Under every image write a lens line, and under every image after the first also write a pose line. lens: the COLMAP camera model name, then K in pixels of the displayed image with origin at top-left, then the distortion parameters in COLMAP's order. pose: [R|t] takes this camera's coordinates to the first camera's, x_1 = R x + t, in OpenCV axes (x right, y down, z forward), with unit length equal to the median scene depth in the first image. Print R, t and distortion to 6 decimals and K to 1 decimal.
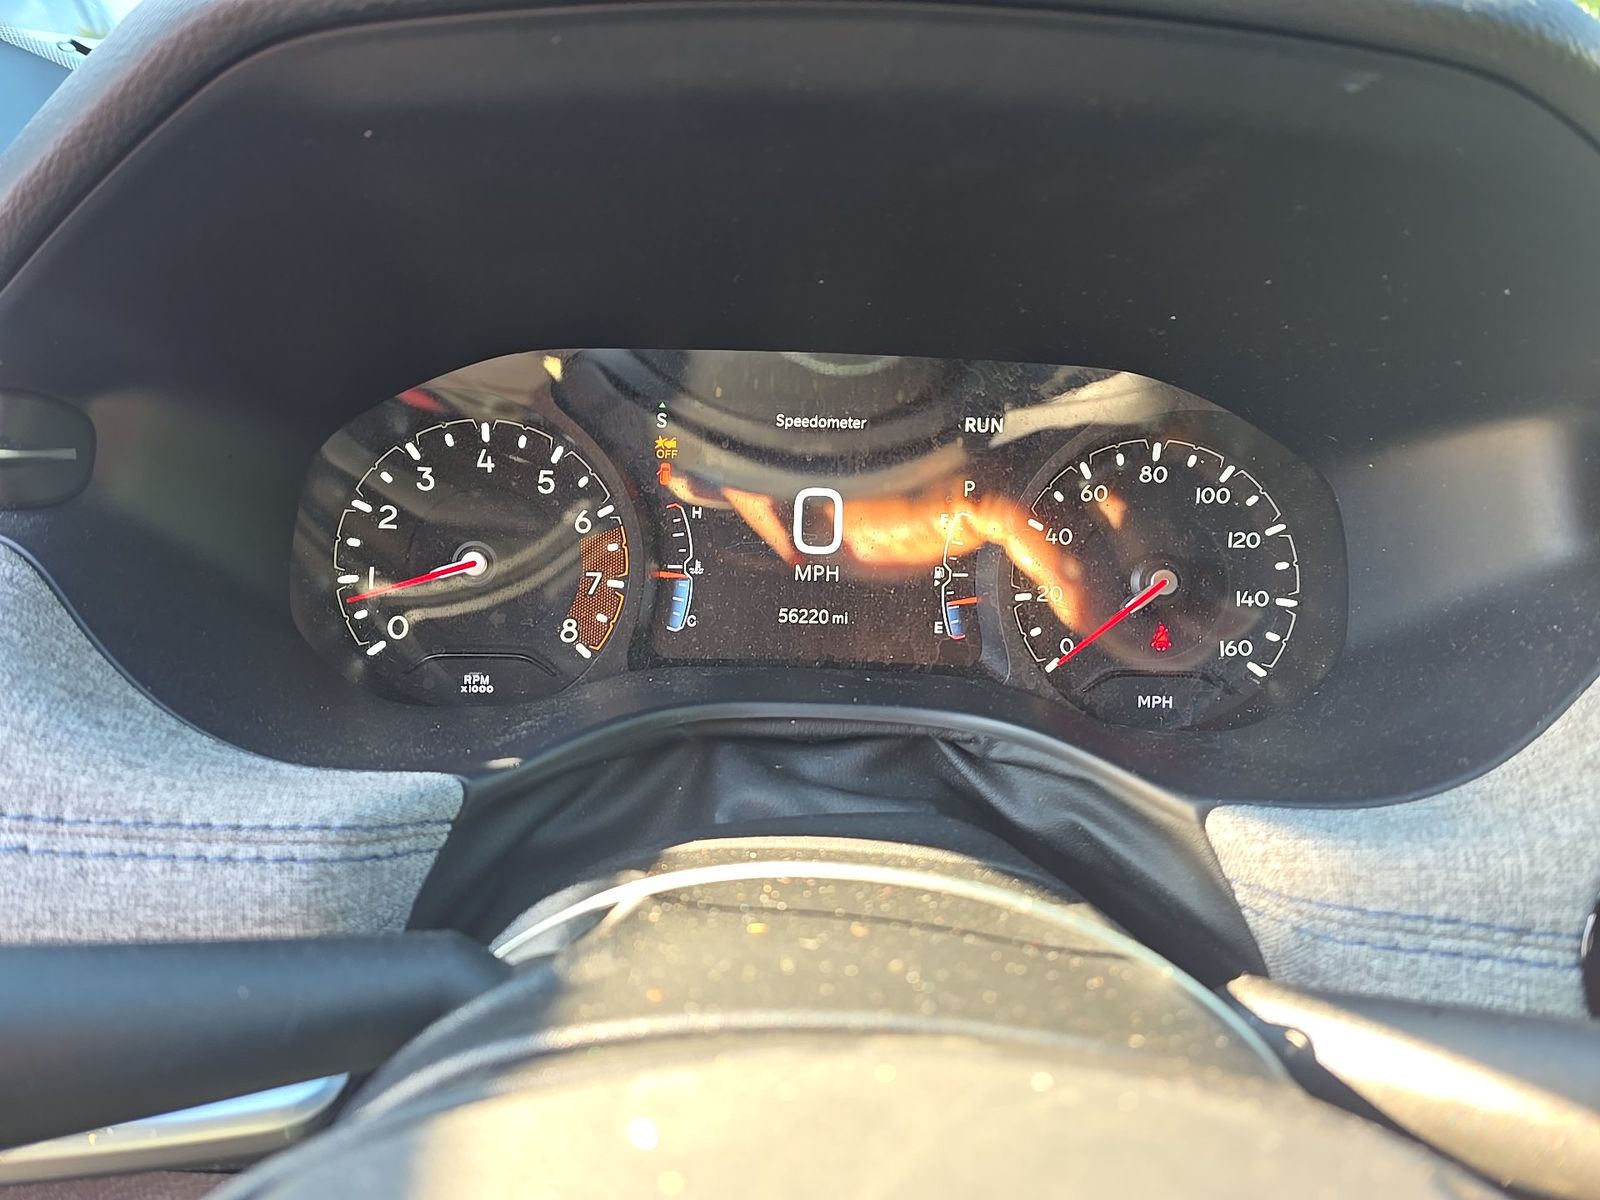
lens RADIAL K [[1075.1, 0, 804.4], [0, 1075.1, 599.0], [0, 0, 1]] dist [0.027095, -0.020704]
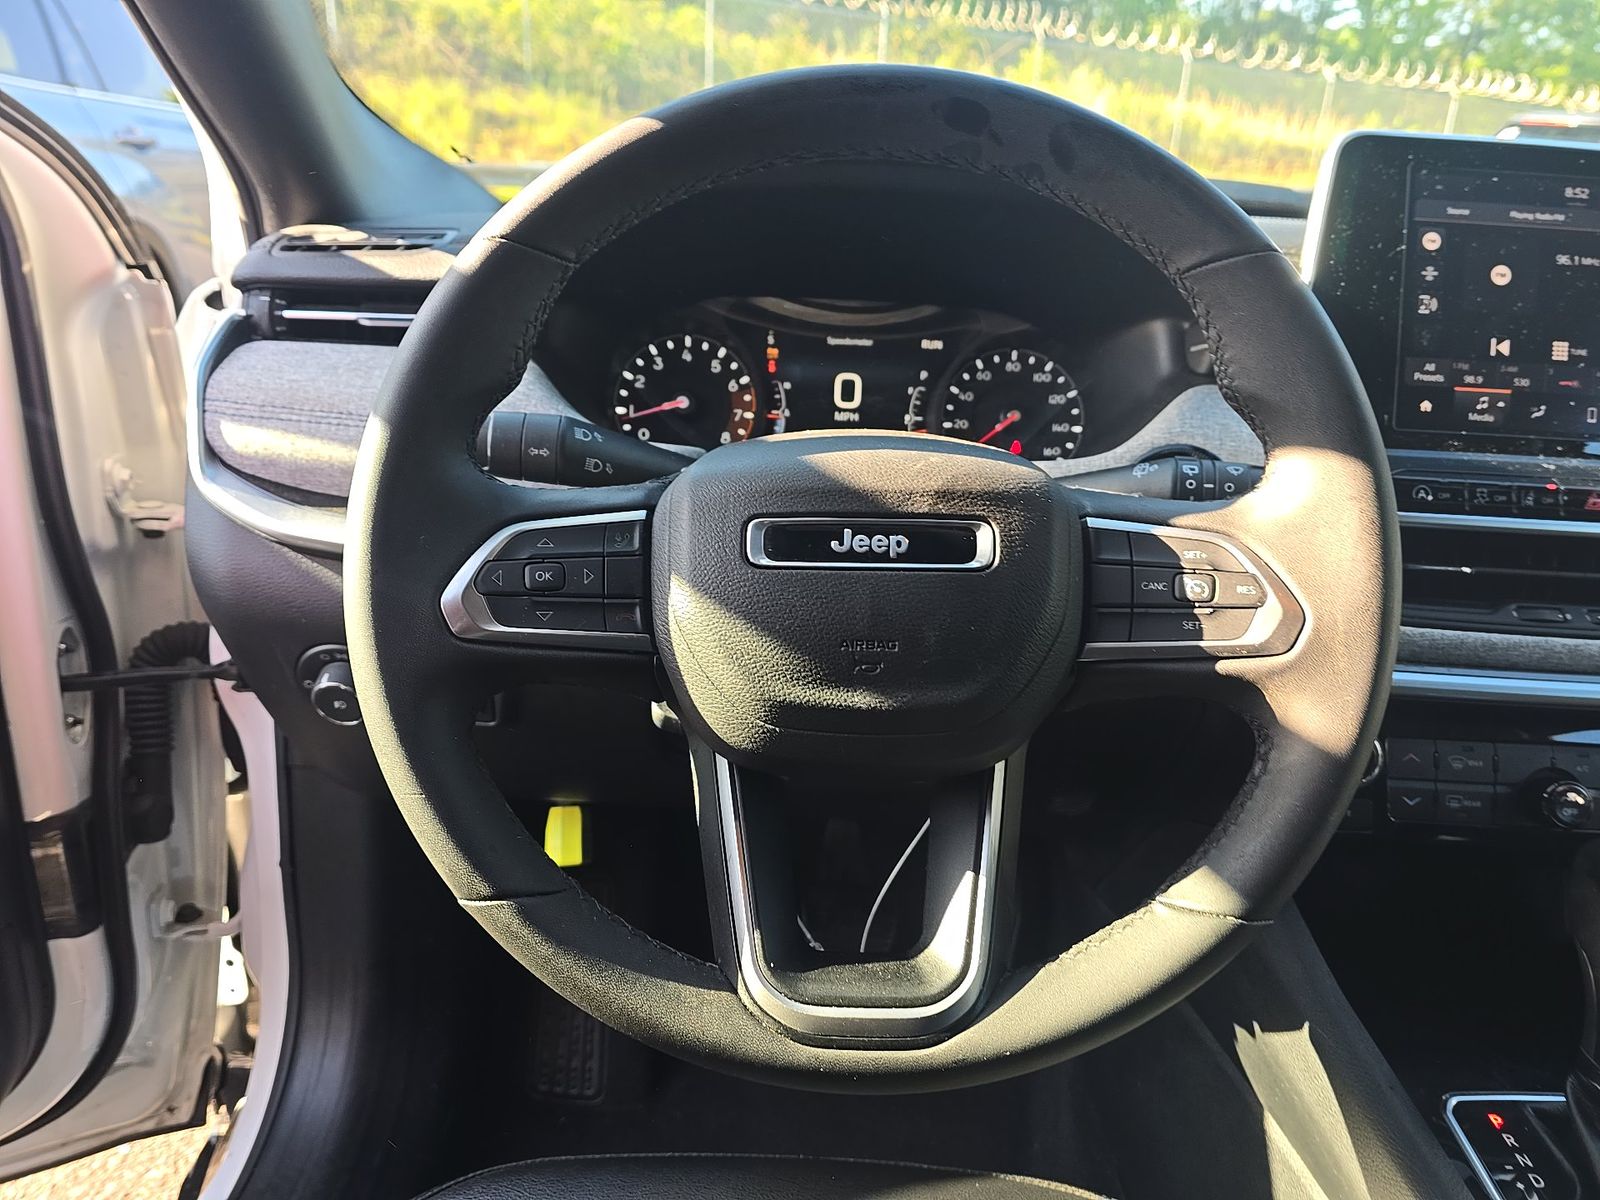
lens RADIAL K [[1075.1, 0, 796.1], [0, 1075.1, 601.1], [0, 0, 1]] dist [0.027095, -0.020704]
pose [[0.999313, 0.019150, -0.031725, -0.012307], [-0.020317, 0.999113, -0.036897, 0.412540], [0.030990, 0.037516, 0.998815, -1.033163]]
